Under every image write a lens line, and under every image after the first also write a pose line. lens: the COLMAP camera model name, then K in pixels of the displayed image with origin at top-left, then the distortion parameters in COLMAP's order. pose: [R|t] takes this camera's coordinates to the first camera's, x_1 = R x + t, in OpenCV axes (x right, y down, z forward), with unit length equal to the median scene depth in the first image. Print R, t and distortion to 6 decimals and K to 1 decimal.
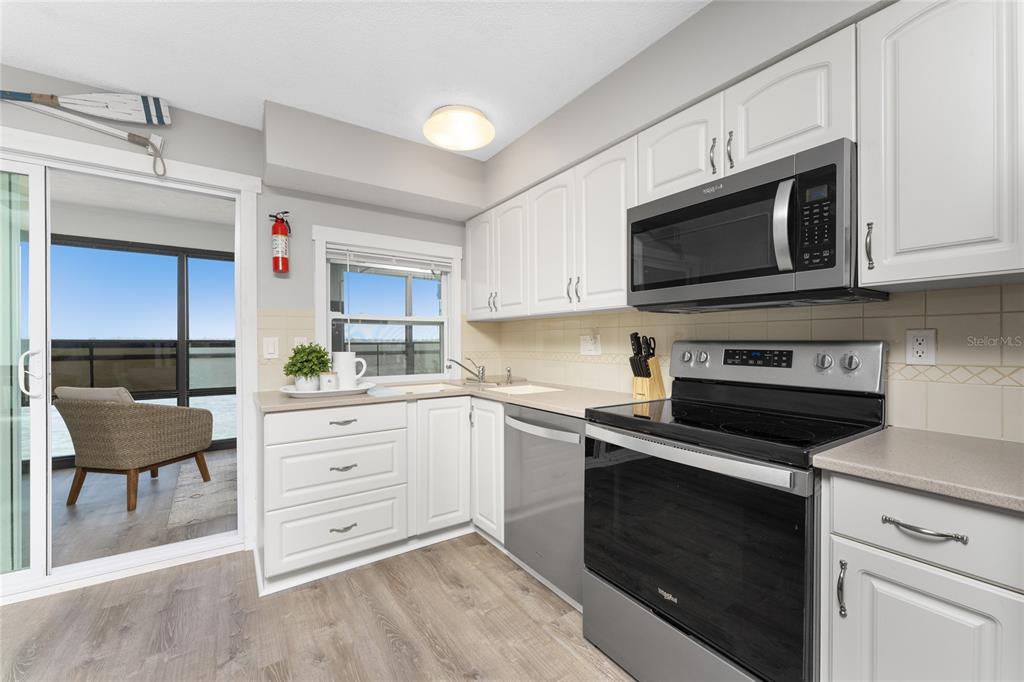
lens RADIAL K [[413.9, 0, 507.4], [0, 413.9, 345.9], [0, 0, 1]] dist [-0.000010, 0.000394]
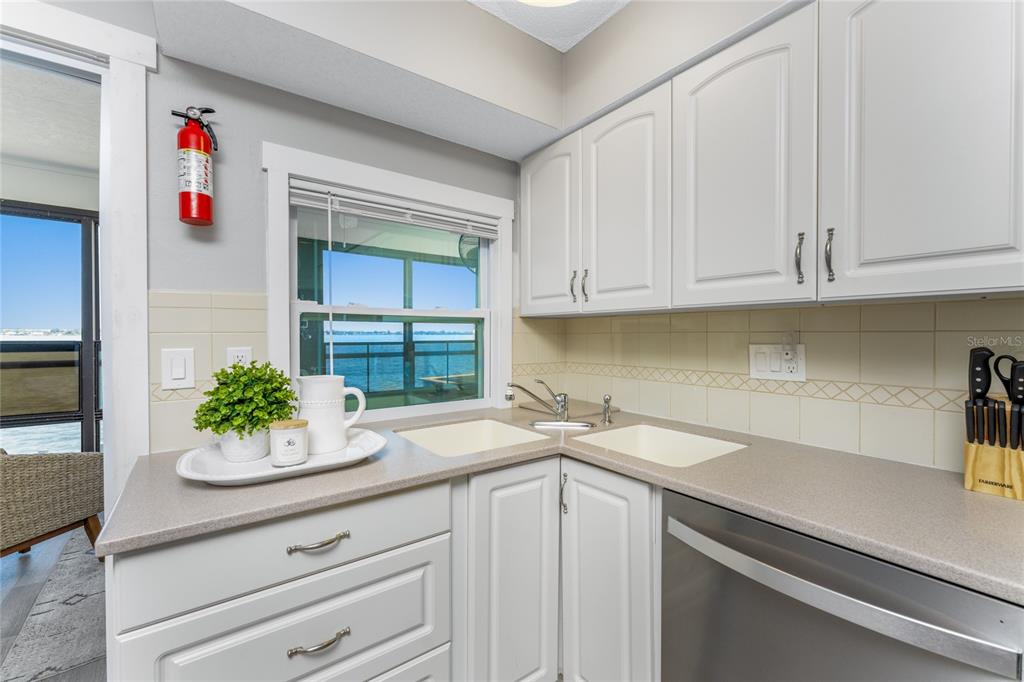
lens RADIAL K [[413.9, 0, 521.5], [0, 413.9, 338.0], [0, 0, 1]] dist [-0.000010, 0.000394]
pose [[0.997563, 0.000286, 0.069766, -0.193132], [-0.000204, 0.999999, -0.001175, -0.036484], [-0.069766, 0.001158, 0.997563, 0.496088]]
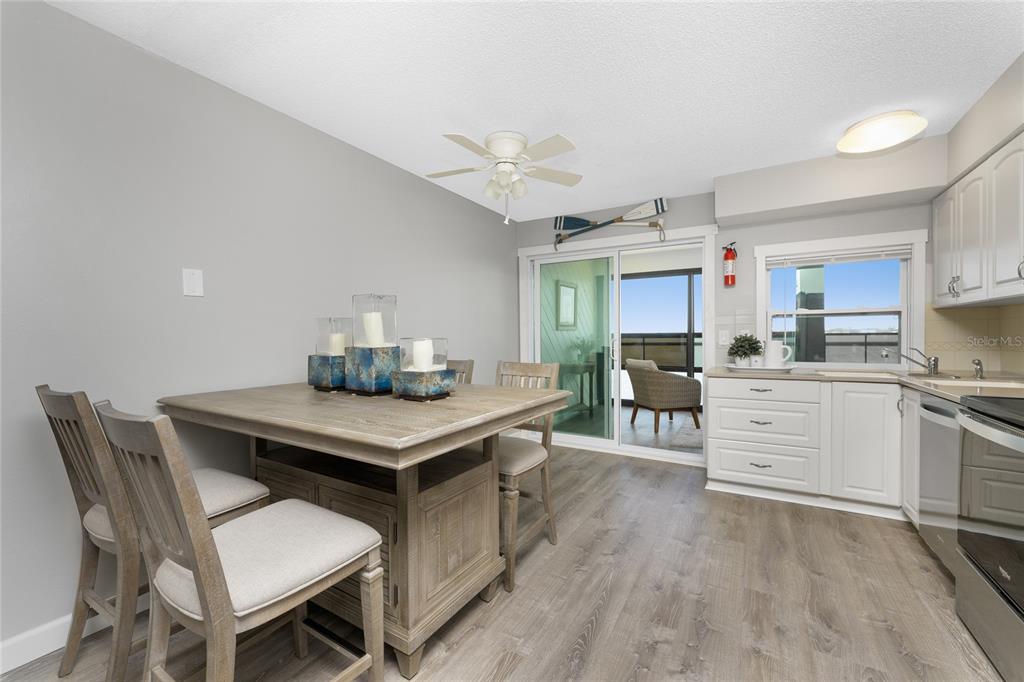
lens RADIAL K [[413.9, 0, 506.5], [0, 413.9, 336.1], [0, 0, 1]] dist [-0.000010, 0.000394]
pose [[0.417566, -0.003444, -0.908640, 0.481307], [-0.000628, 0.999991, -0.004078, 0.006413], [0.908647, 0.002273, 0.417560, -0.341475]]
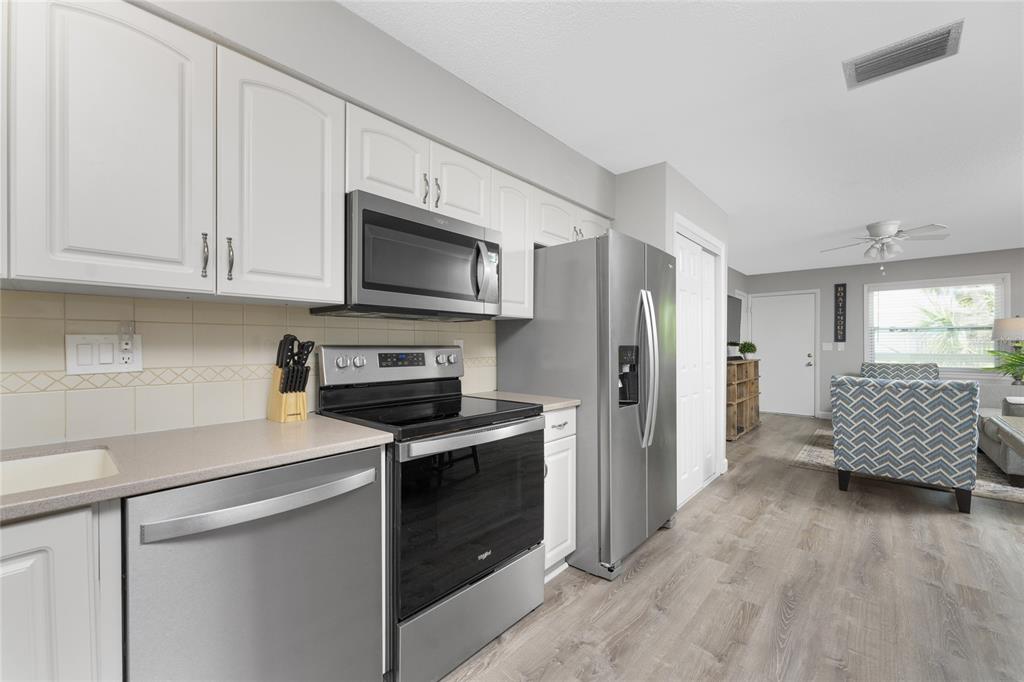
lens RADIAL K [[413.9, 0, 505.8], [0, 413.9, 346.4], [0, 0, 1]] dist [-0.000010, 0.000394]
pose [[-0.247859, -0.000597, 0.968796, -0.448658], [0.012399, 0.999916, 0.003788, -0.007558], [-0.968717, 0.012951, -0.247830, 0.687375]]
